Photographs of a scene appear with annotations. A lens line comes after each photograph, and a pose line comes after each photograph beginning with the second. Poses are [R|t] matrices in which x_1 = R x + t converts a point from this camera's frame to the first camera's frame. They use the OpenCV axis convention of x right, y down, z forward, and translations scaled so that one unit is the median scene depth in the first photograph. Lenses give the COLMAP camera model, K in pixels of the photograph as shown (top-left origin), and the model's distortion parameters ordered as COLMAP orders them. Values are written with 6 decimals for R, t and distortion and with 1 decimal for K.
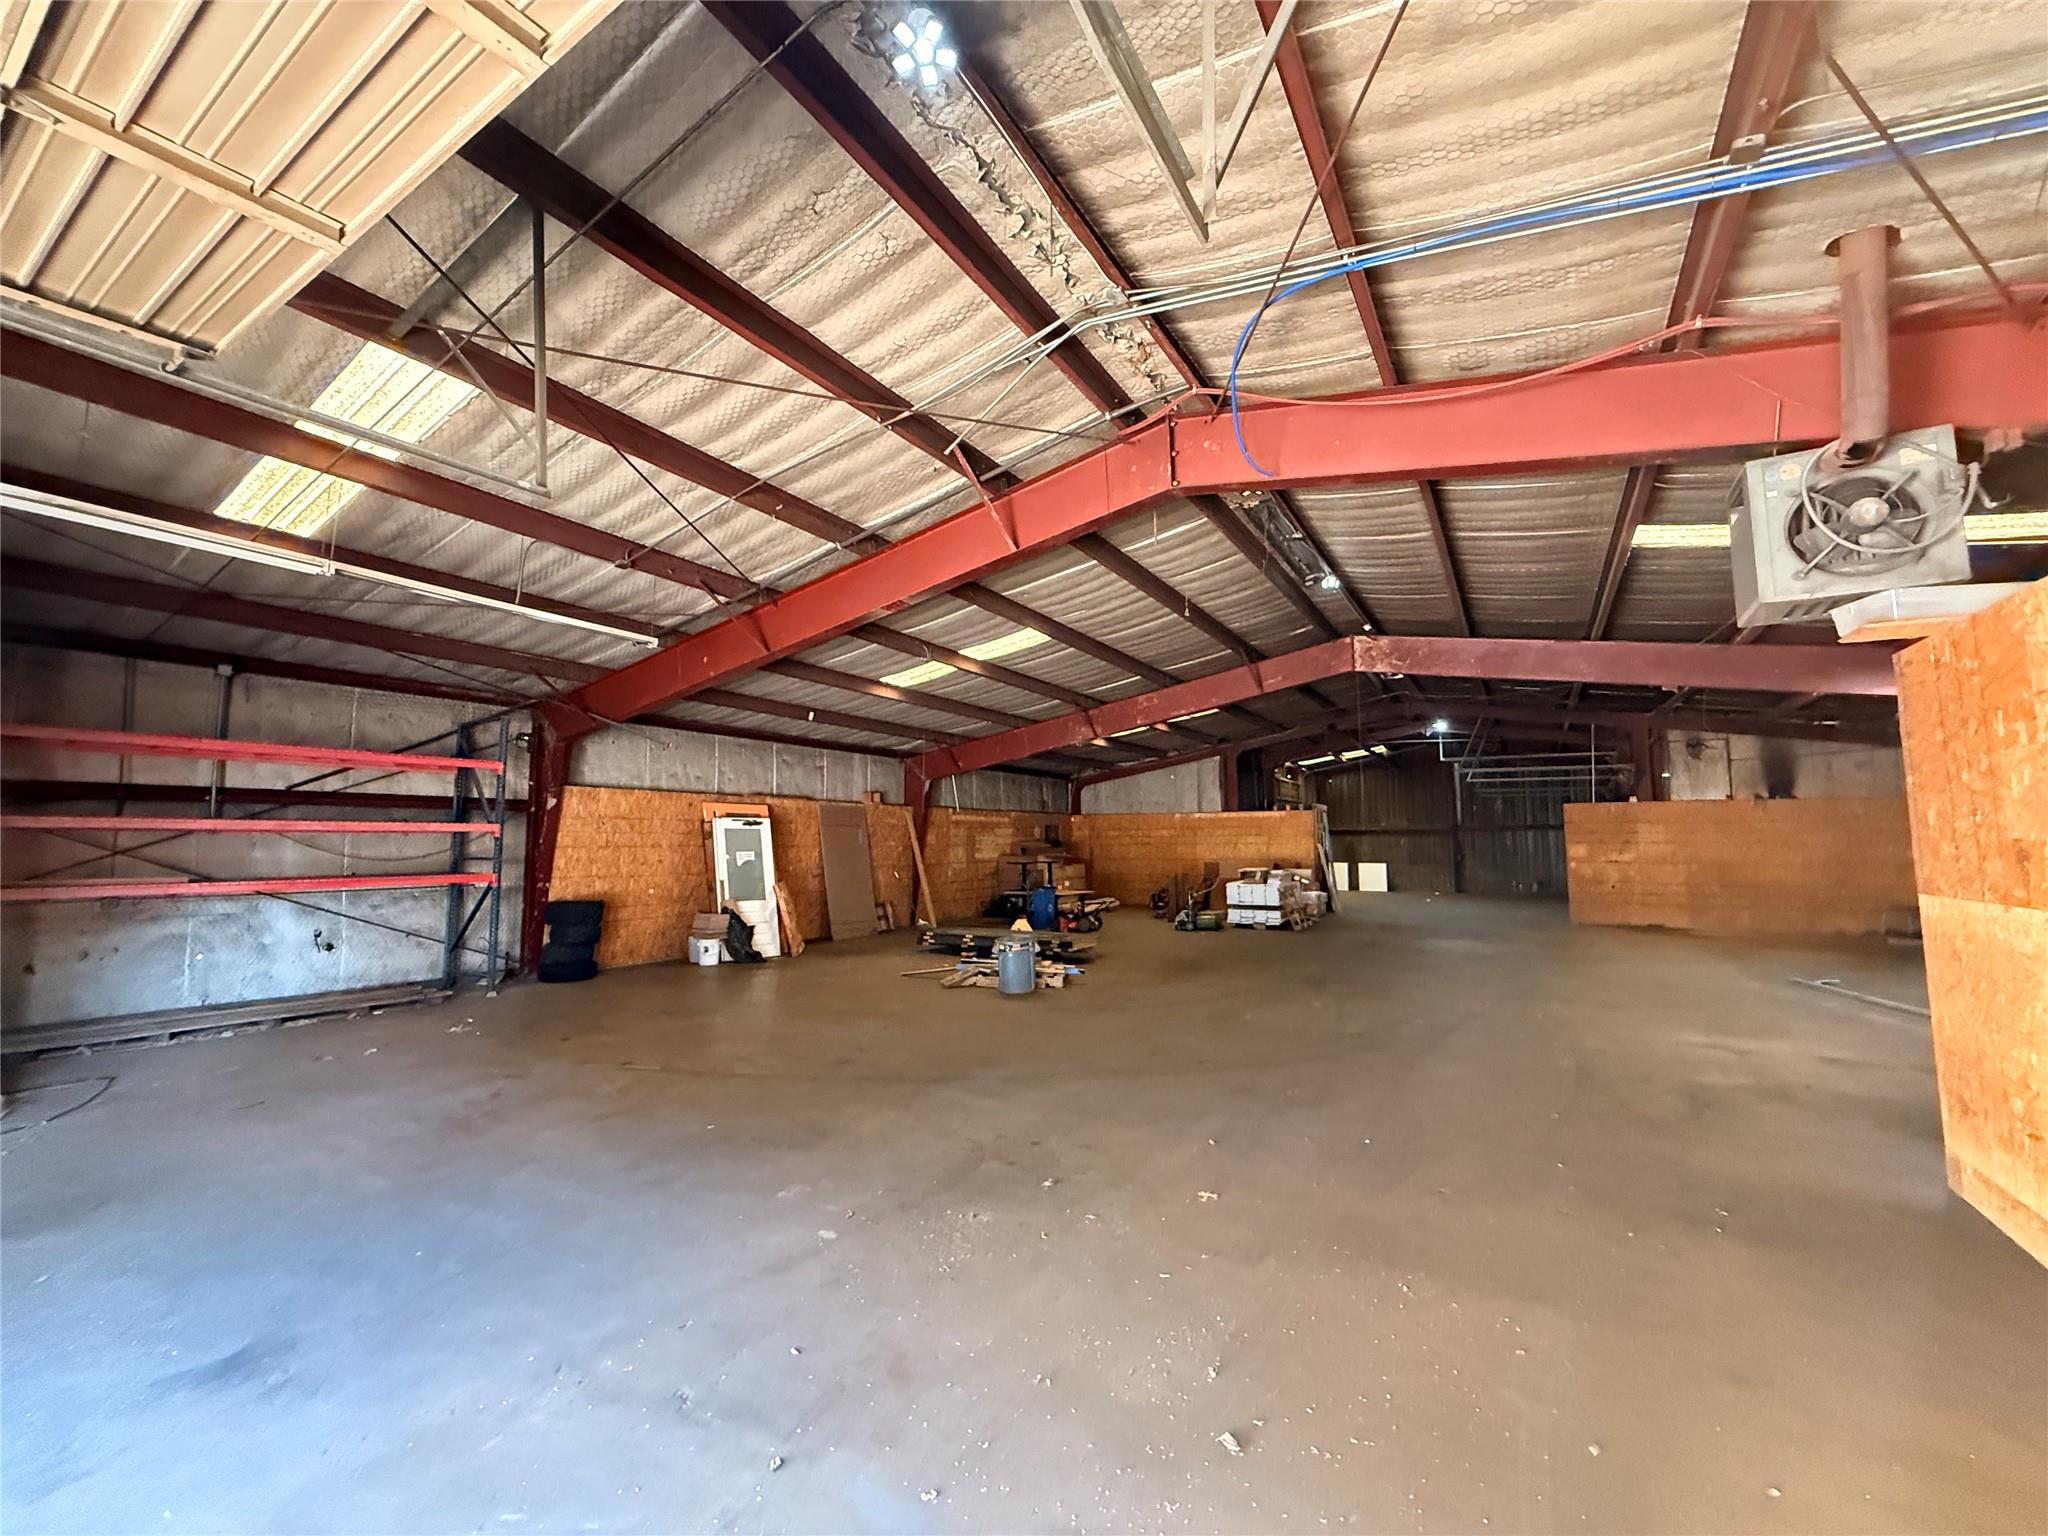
lens RADIAL K [[819.4, 0, 1022.5], [0, 819.4, 761.3], [0, 0, 1]] dist [0.000377, 0.000495]
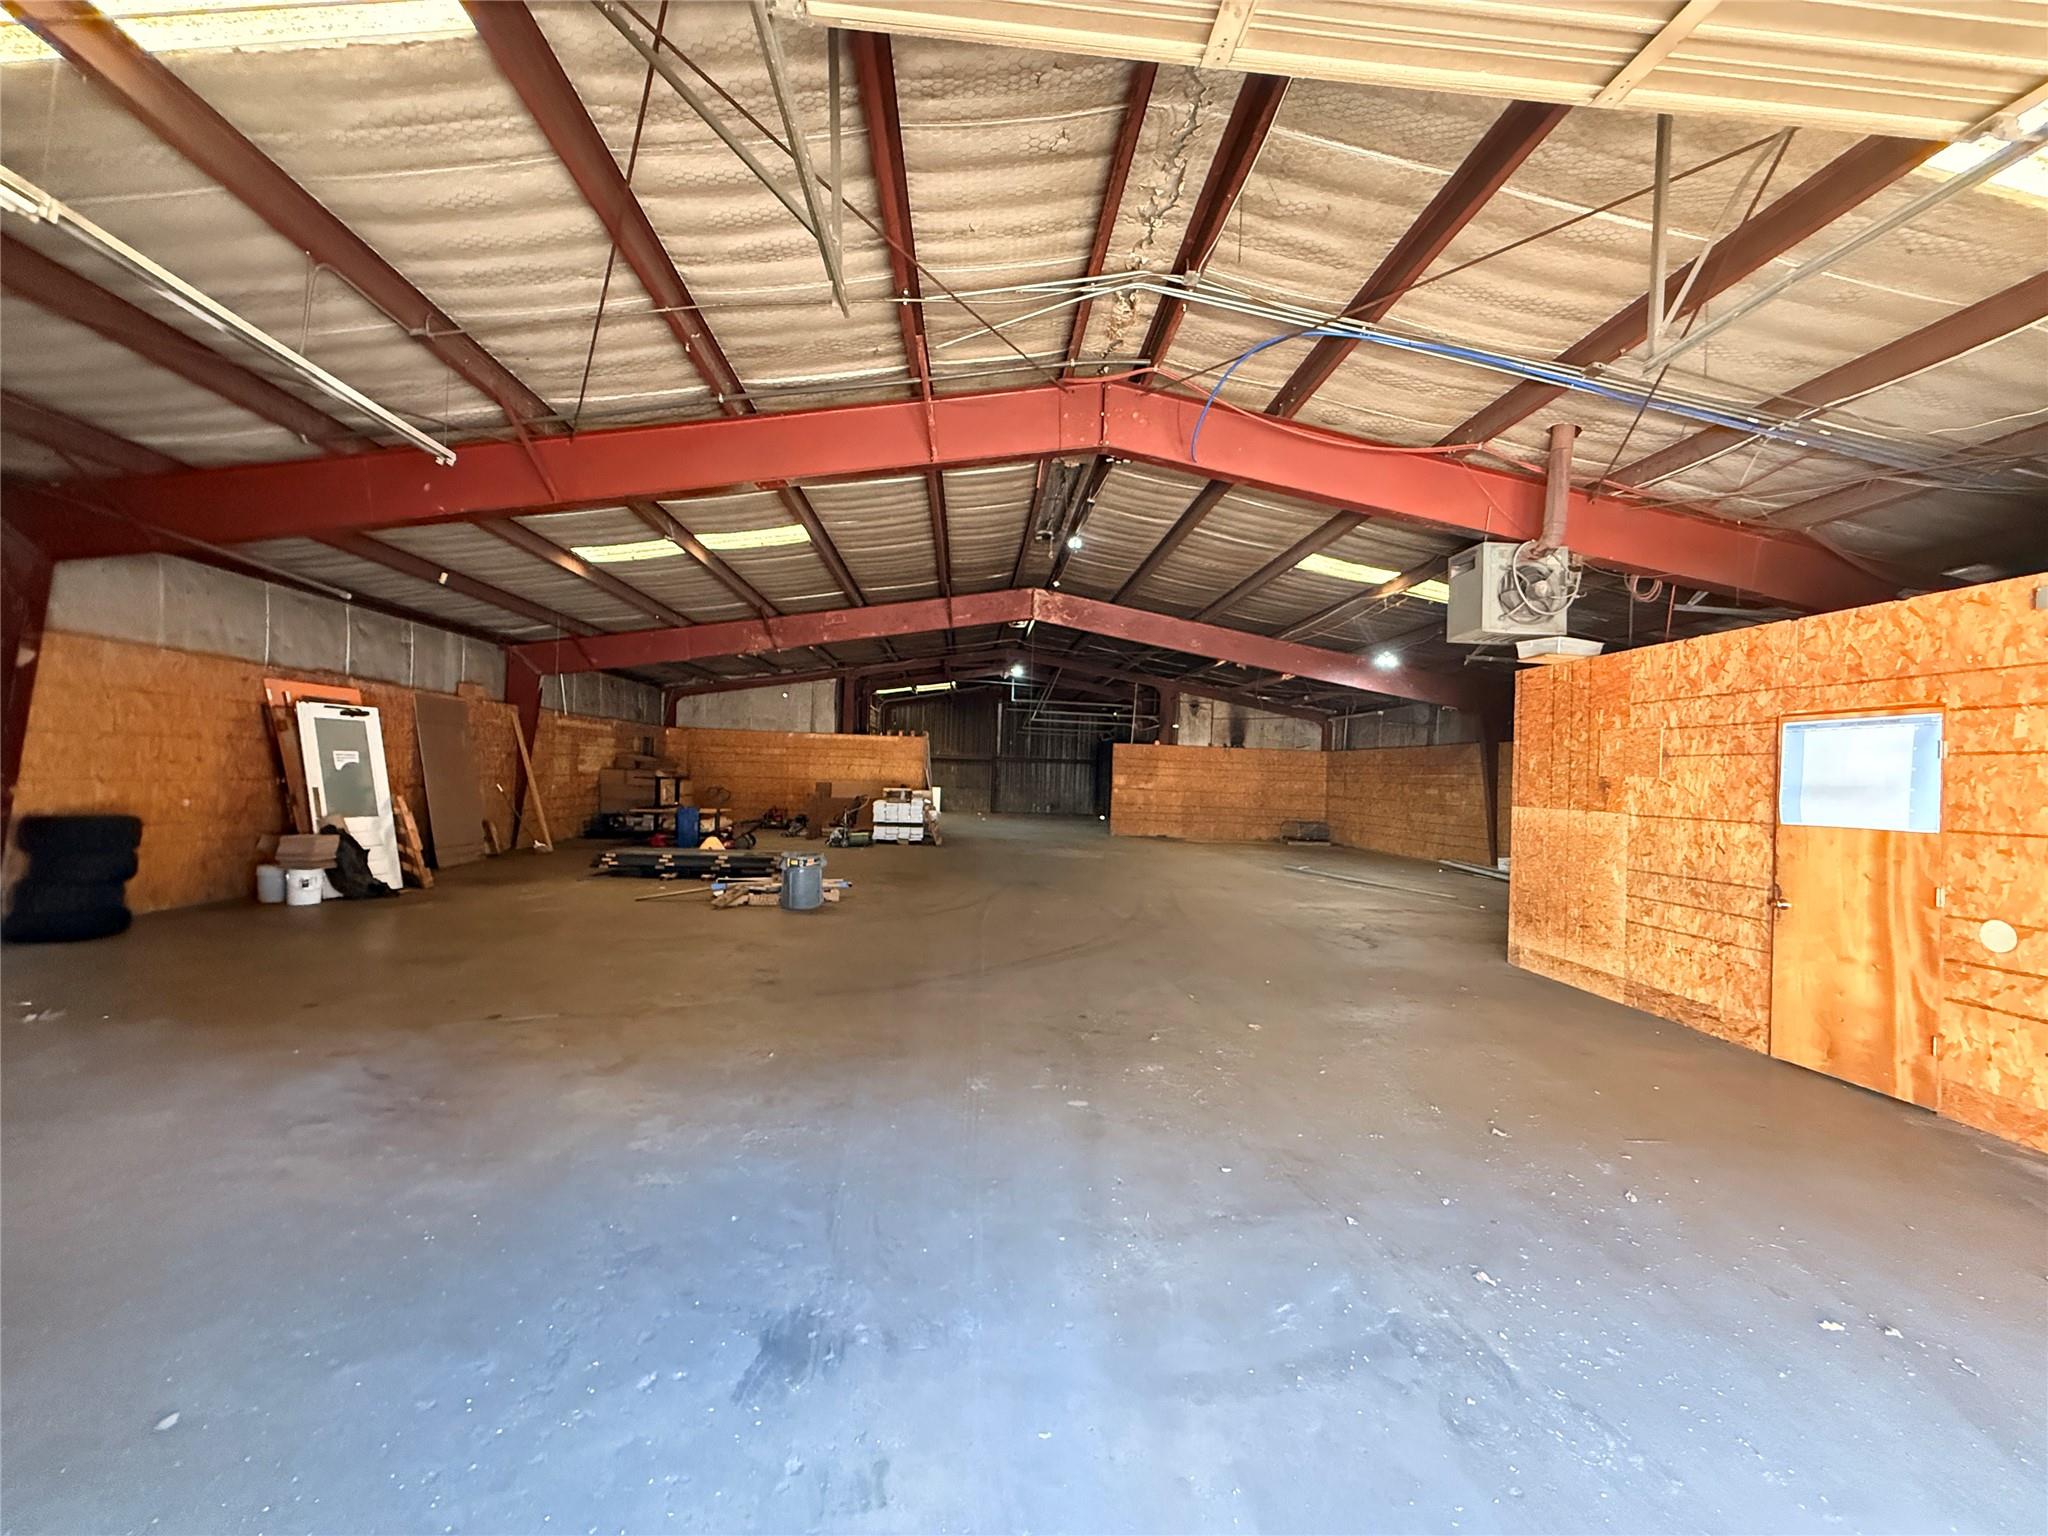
lens RADIAL K [[819.4, 0, 1022.8], [0, 819.4, 762.5], [0, 0, 1]] dist [0.000377, 0.000495]
pose [[0.812948, 0.038676, 0.581051, -0.216770], [-0.093453, 0.993524, 0.064619, 0.013395], [-0.574789, -0.106833, 0.811298, 0.045431]]
